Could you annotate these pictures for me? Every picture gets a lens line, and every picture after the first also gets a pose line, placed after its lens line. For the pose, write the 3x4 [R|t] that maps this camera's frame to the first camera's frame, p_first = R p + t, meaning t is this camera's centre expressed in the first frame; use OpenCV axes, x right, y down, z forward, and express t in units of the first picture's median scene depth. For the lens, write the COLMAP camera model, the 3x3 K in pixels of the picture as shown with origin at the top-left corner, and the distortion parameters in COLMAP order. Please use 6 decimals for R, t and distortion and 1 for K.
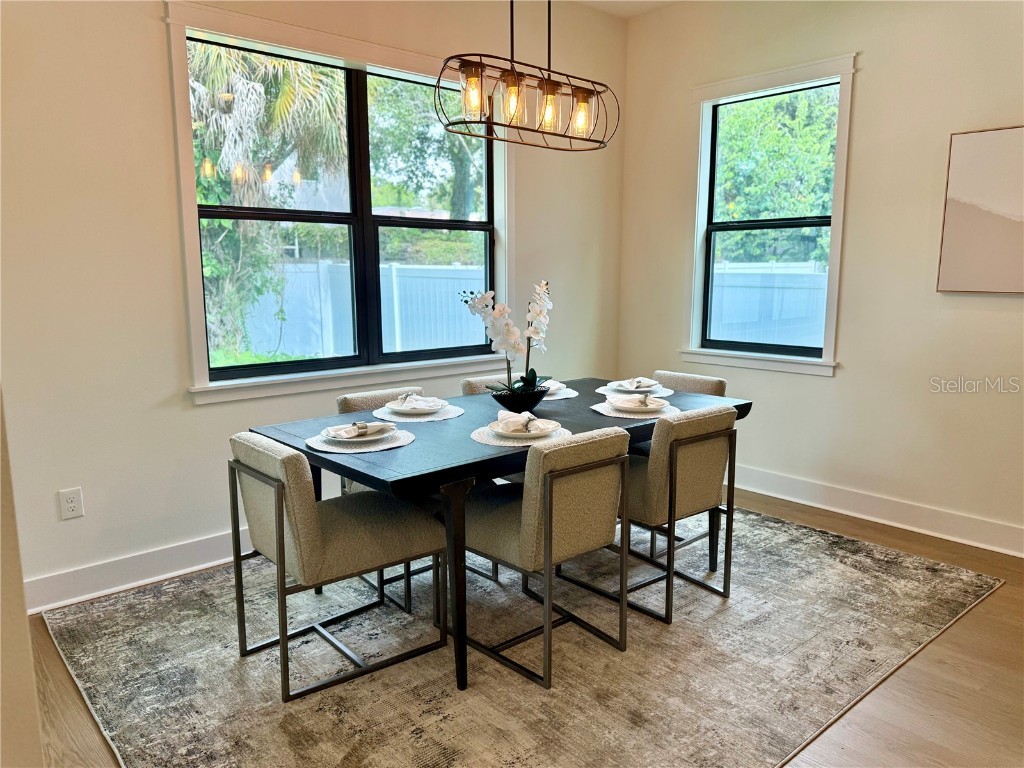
lens RADIAL K [[736.2, 0, 512.4], [0, 736.2, 385.5], [0, 0, 1]] dist [0.011563, 0.001464]
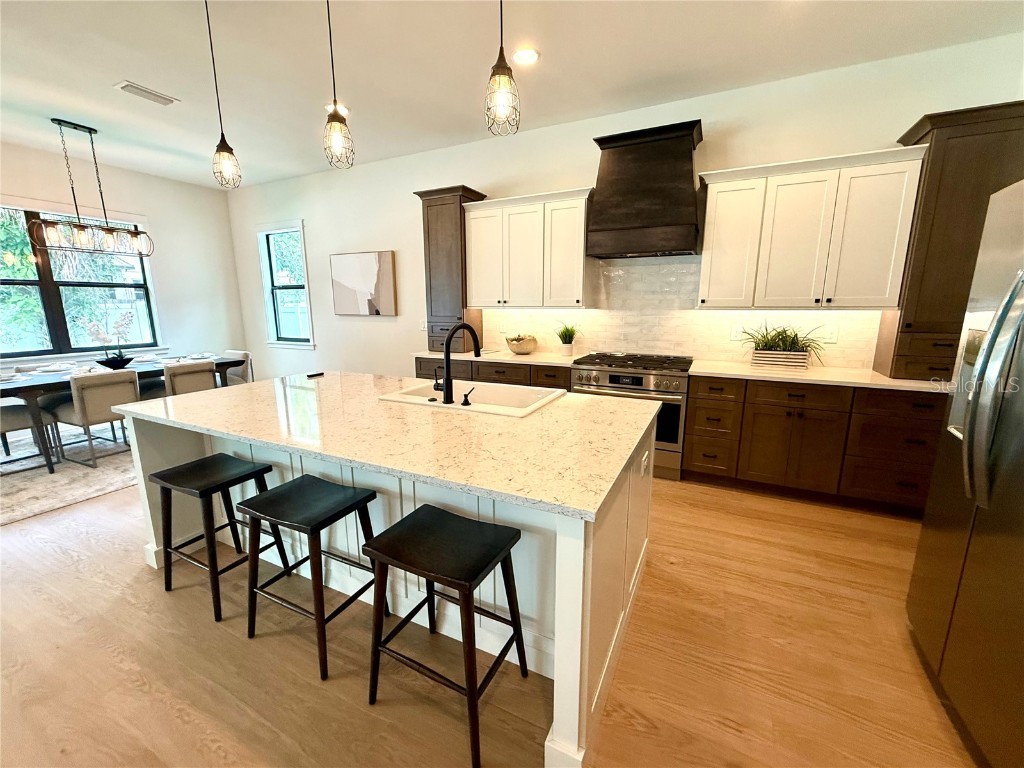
lens RADIAL K [[412.6, 0, 510.5], [0, 412.6, 384.1], [0, 0, 1]] dist [0.002331, -0.000336]
pose [[0.929709, -0.073771, 0.360831, 0.552207], [0.060750, 0.997031, 0.047313, 0.078868], [-0.363250, -0.022067, 0.931430, -0.546652]]
